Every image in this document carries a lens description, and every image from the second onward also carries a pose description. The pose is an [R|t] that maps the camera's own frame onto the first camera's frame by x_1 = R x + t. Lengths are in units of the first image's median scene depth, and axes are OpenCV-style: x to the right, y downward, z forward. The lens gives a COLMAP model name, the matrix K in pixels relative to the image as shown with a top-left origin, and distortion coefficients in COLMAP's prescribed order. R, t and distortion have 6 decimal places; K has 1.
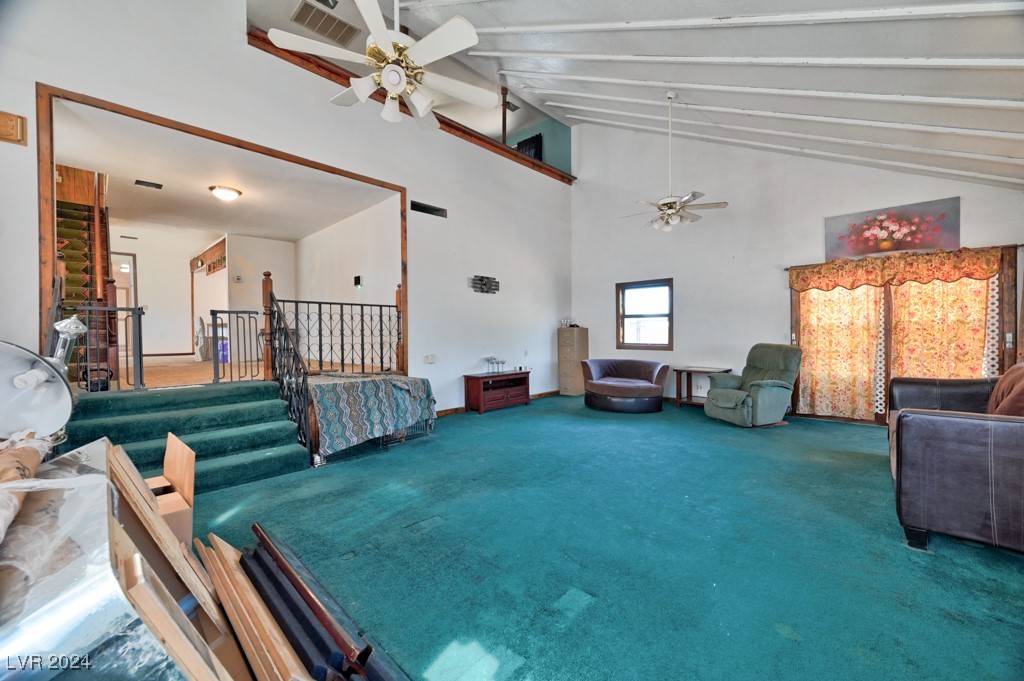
lens RADIAL K [[401.8, 0, 516.4], [0, 401.8, 337.1], [0, 0, 1]] dist [-0.000233, 0.000059]
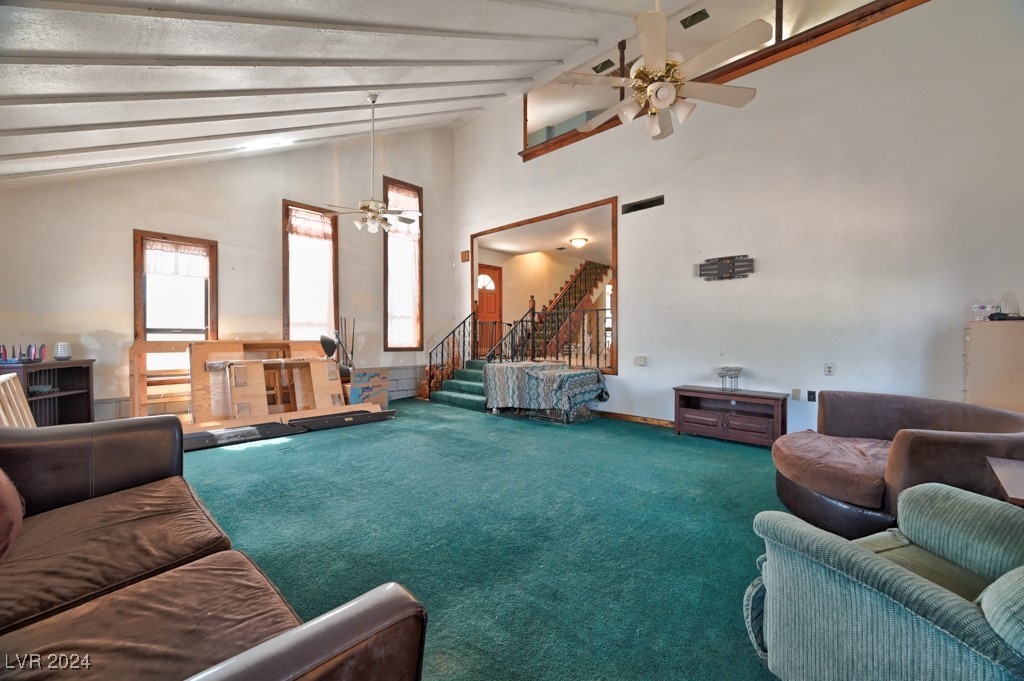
lens RADIAL K [[401.8, 0, 516.4], [0, 401.8, 337.1], [0, 0, 1]] dist [-0.000233, 0.000059]
pose [[0.010930, 0.012716, -0.999859, 0.762506], [-0.009520, 0.999875, 0.012612, -0.012070], [0.999895, 0.009381, 0.011050, 0.710971]]
